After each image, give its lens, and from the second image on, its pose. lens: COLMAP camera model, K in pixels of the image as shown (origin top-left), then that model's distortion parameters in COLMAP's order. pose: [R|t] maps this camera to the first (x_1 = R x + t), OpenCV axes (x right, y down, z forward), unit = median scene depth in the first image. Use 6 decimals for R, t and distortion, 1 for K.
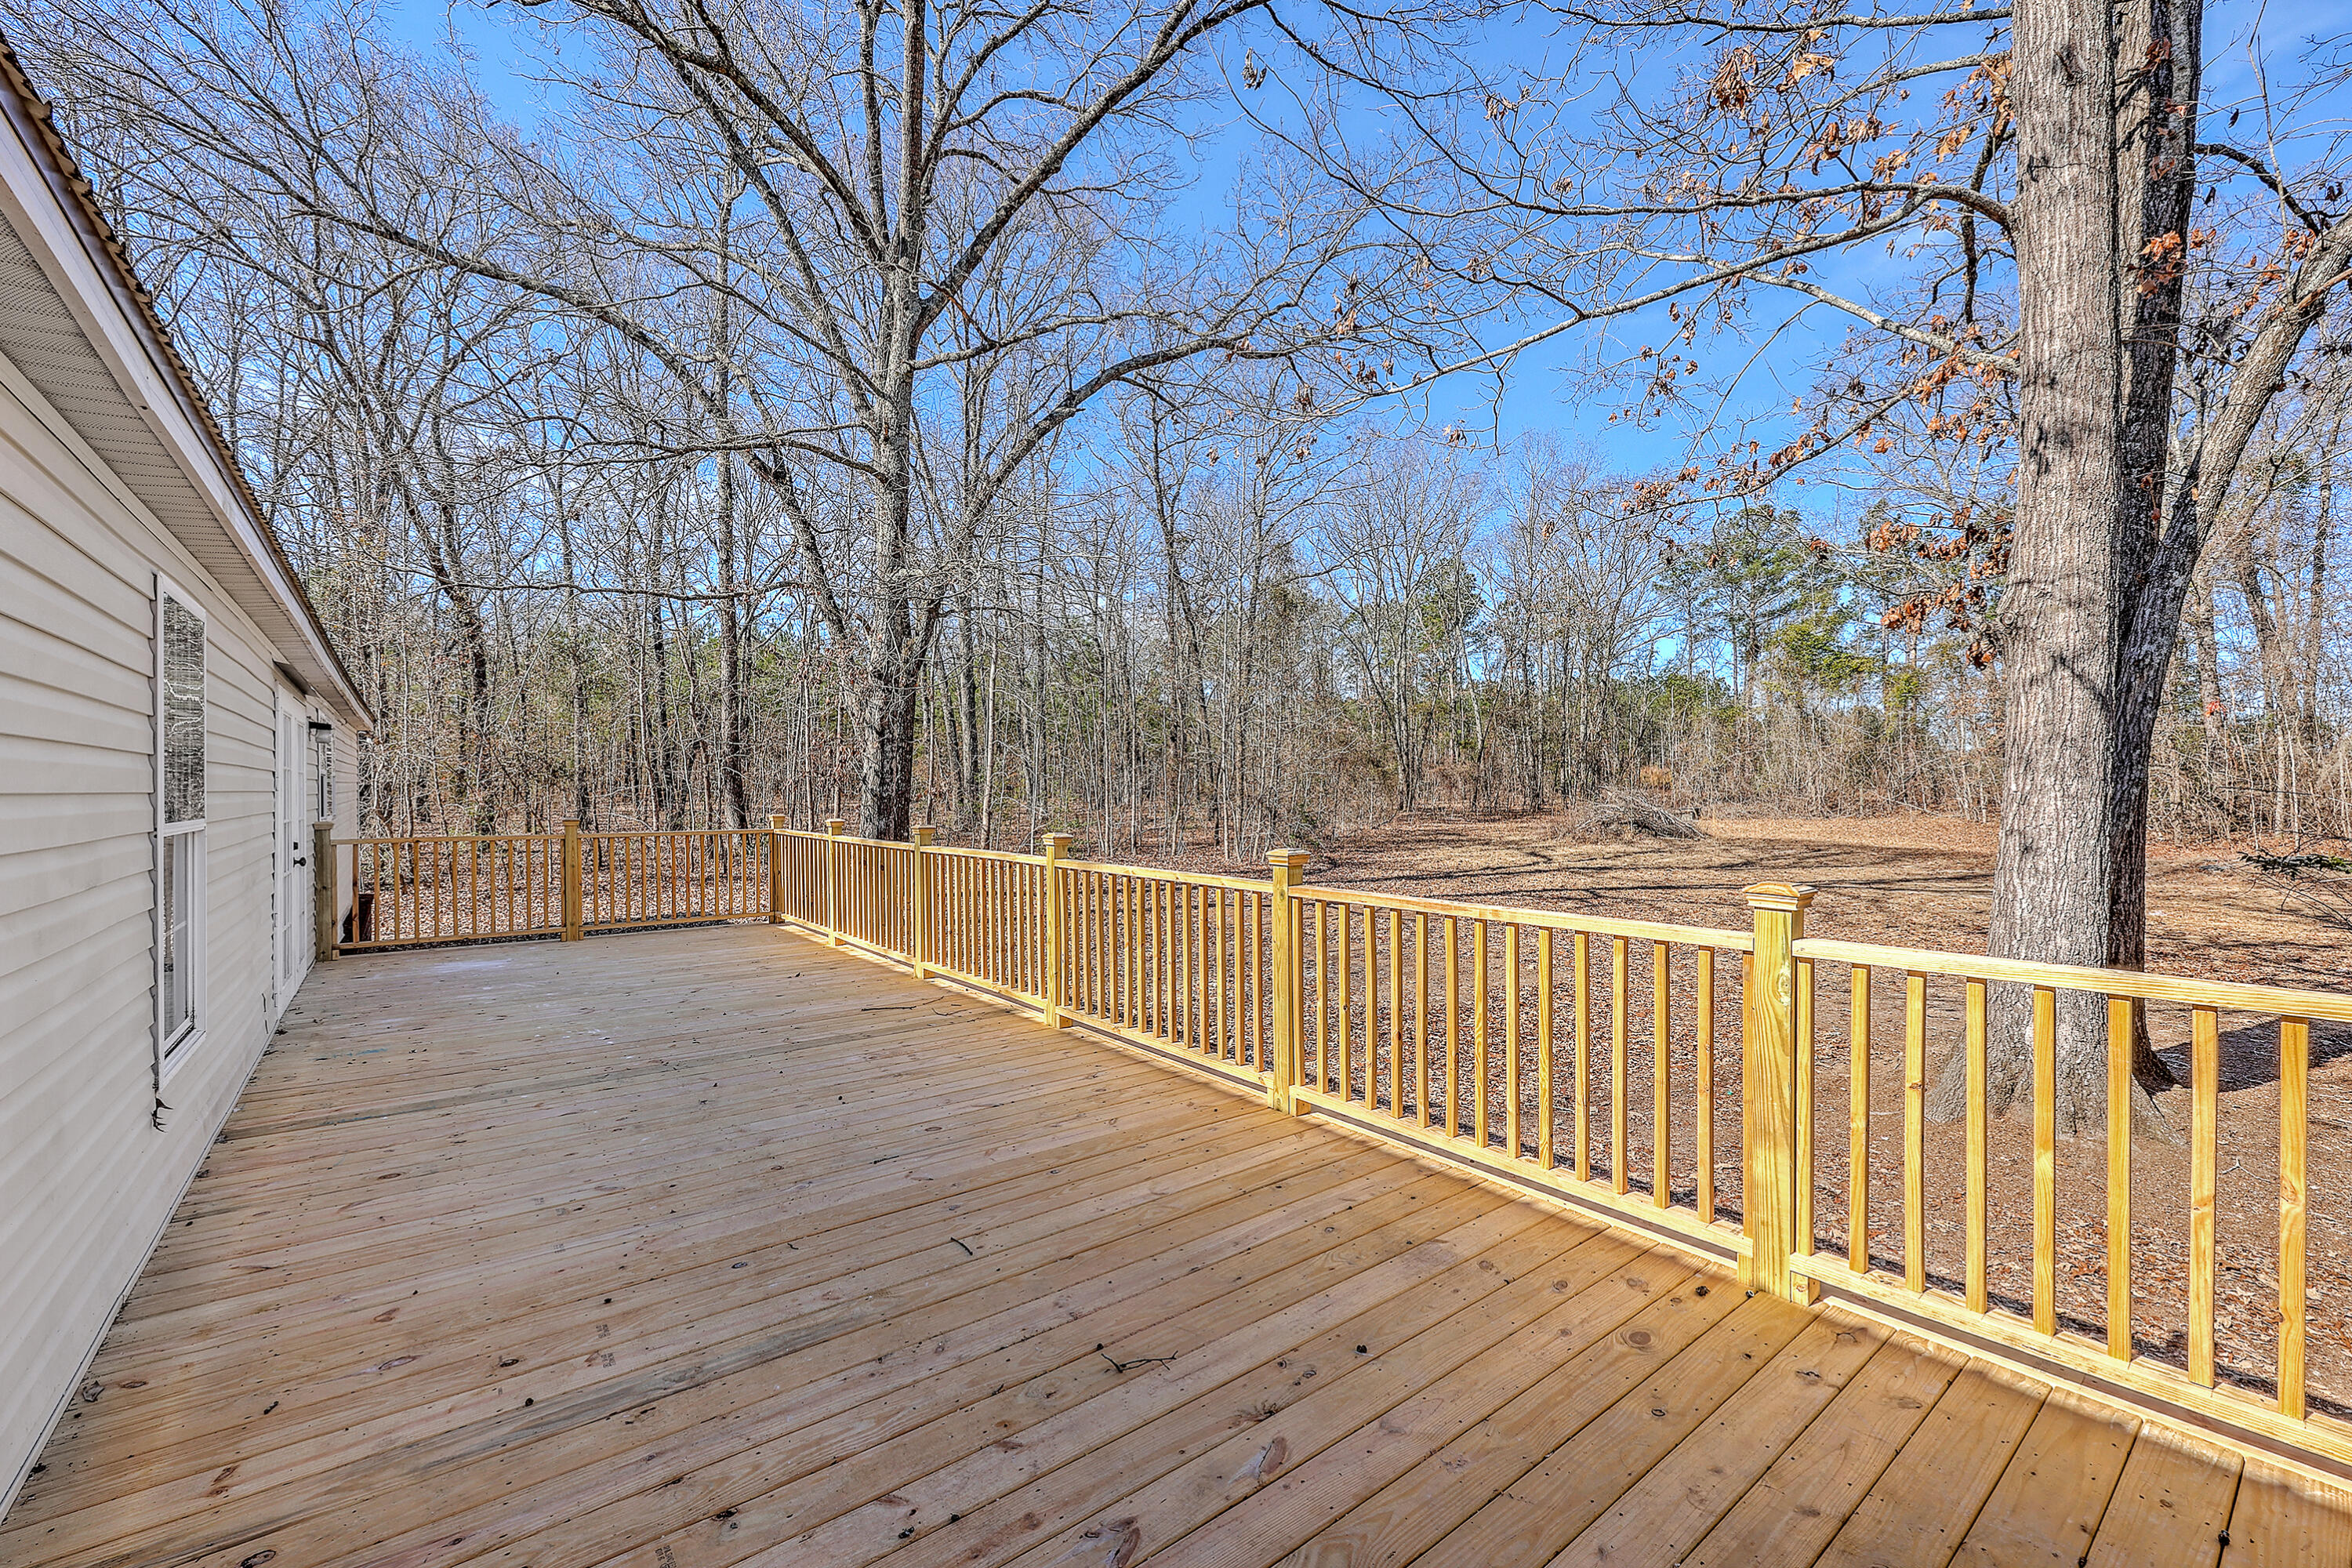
lens RADIAL K [[960.5, 0, 1176.0], [0, 960.5, 784.0], [0, 0, 1]] dist [-0.000430, -0.000072]
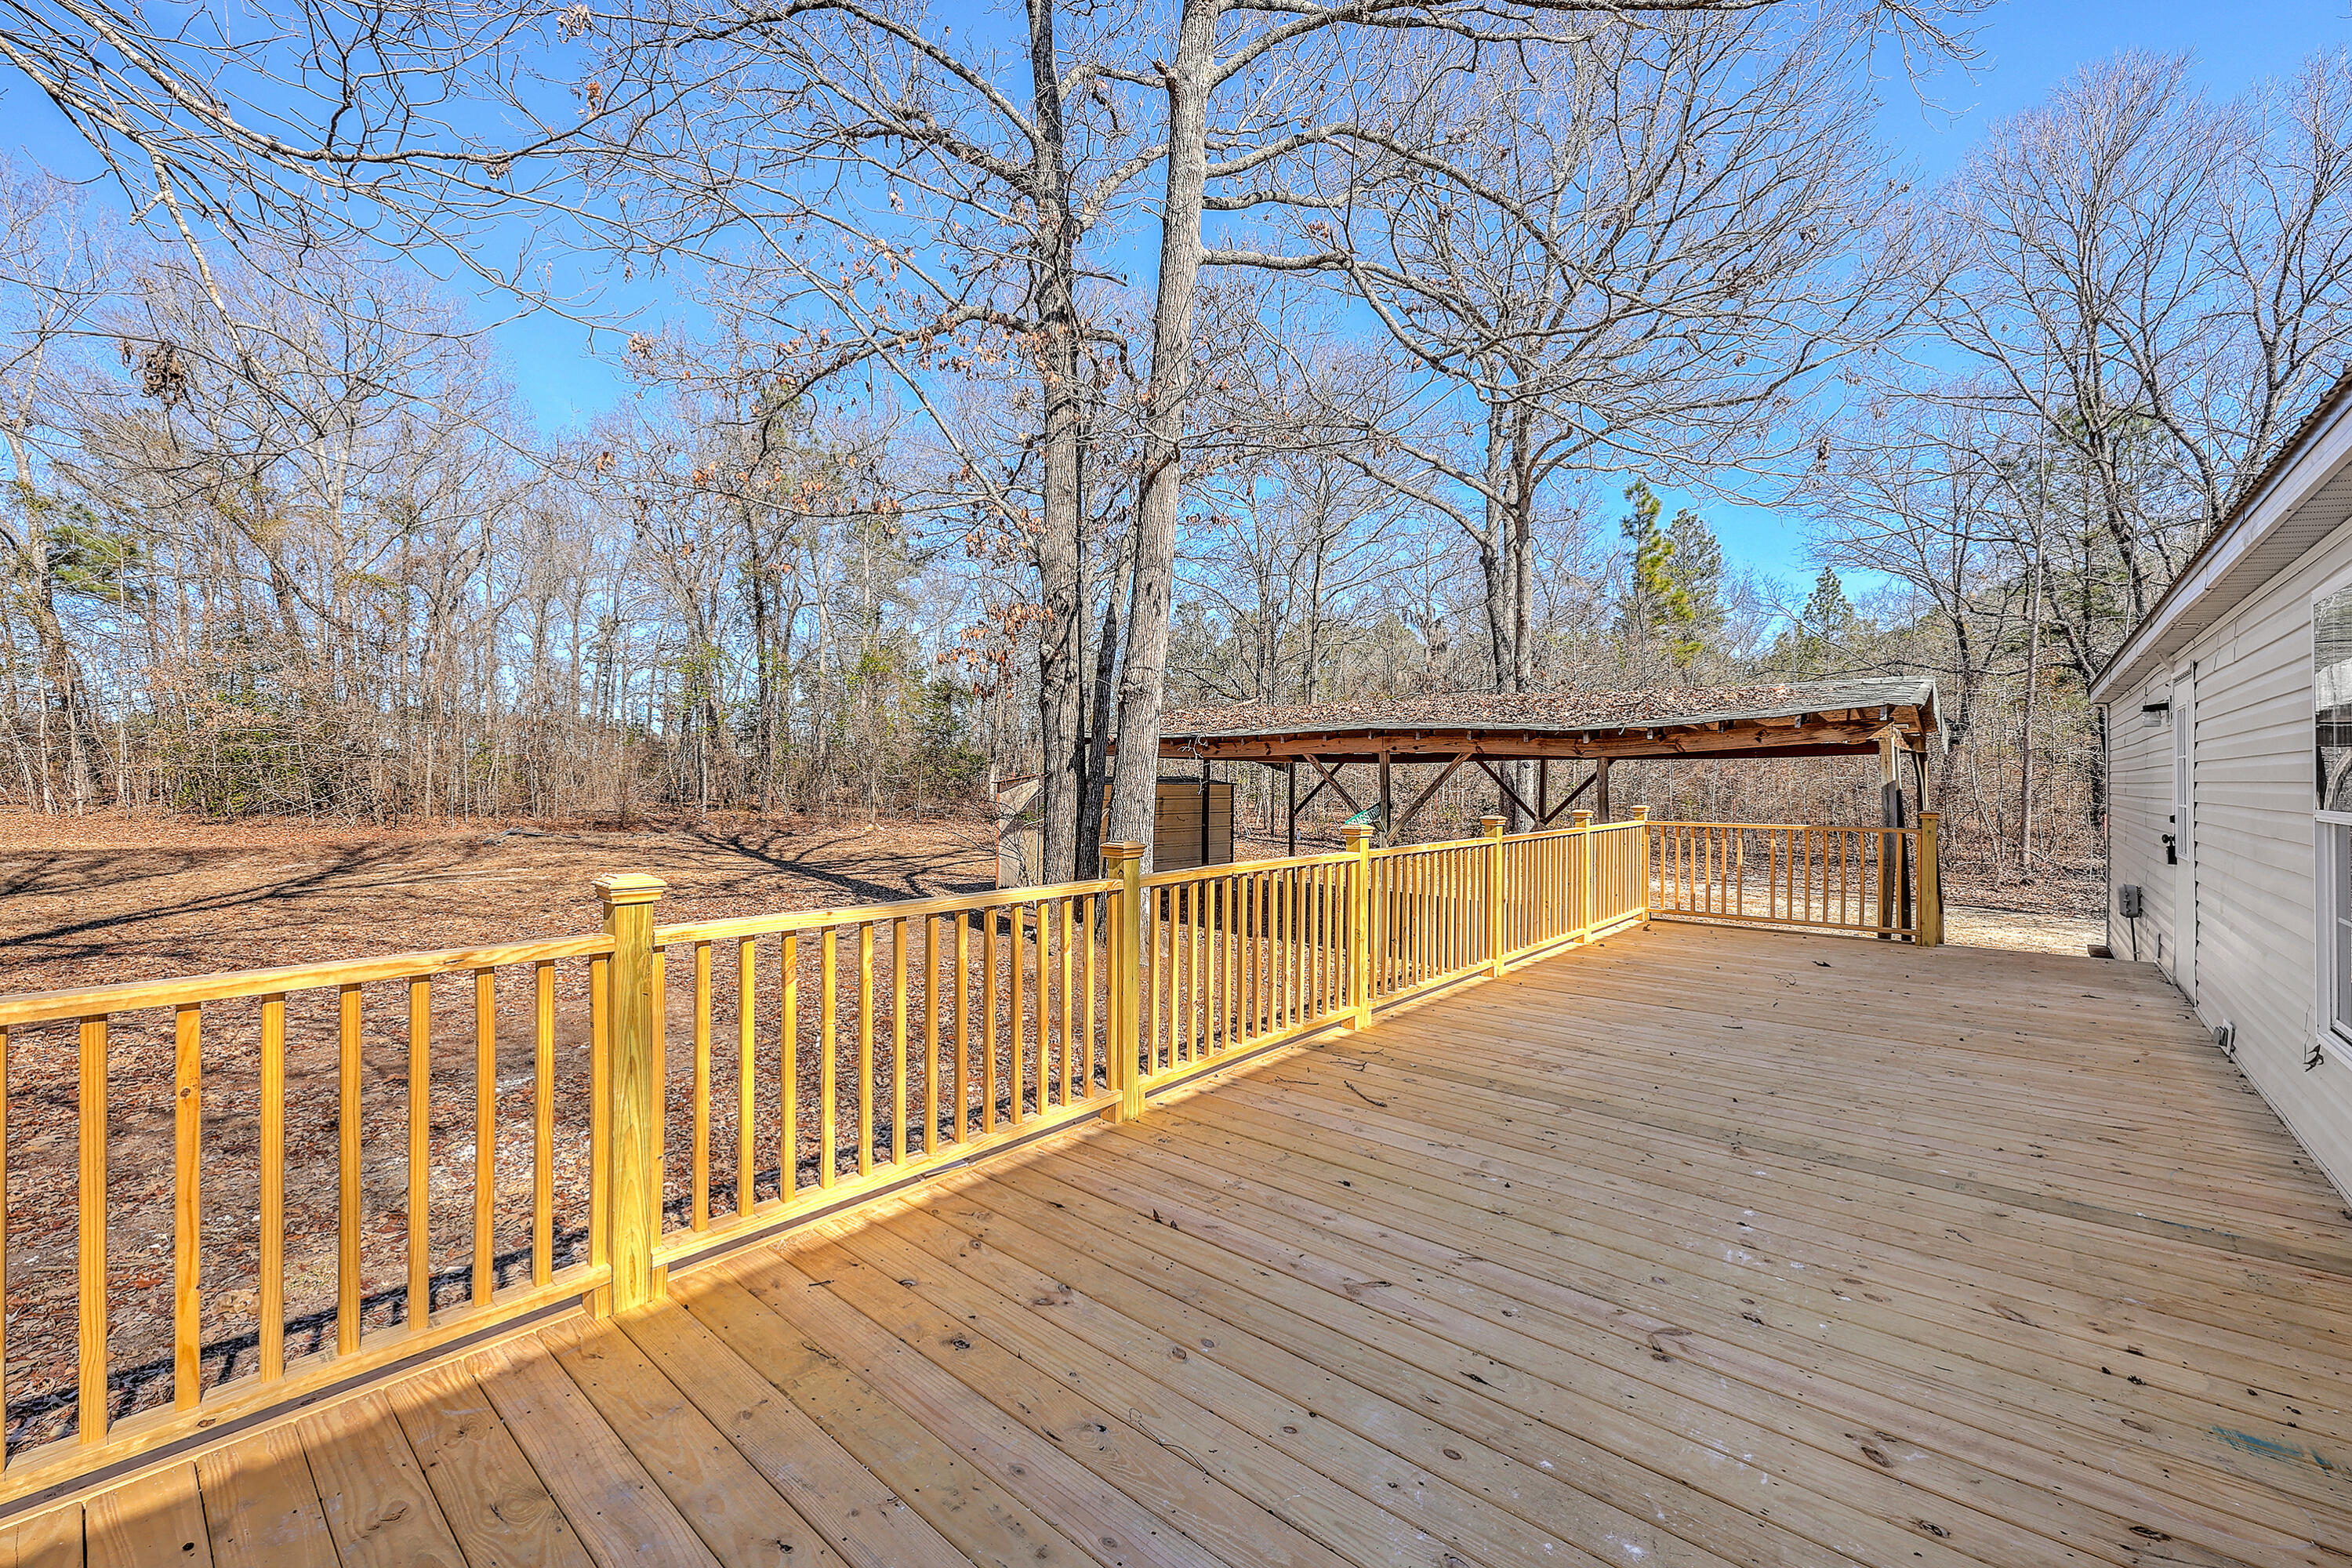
lens RADIAL K [[960.5, 0, 1176.0], [0, 960.5, 784.0], [0, 0, 1]] dist [-0.000430, -0.000072]
pose [[-0.183832, -0.006478, 0.982936, -1.185607], [-0.008101, 0.999954, 0.005075, 0.009924], [-0.982924, -0.007030, -0.183876, 1.569182]]
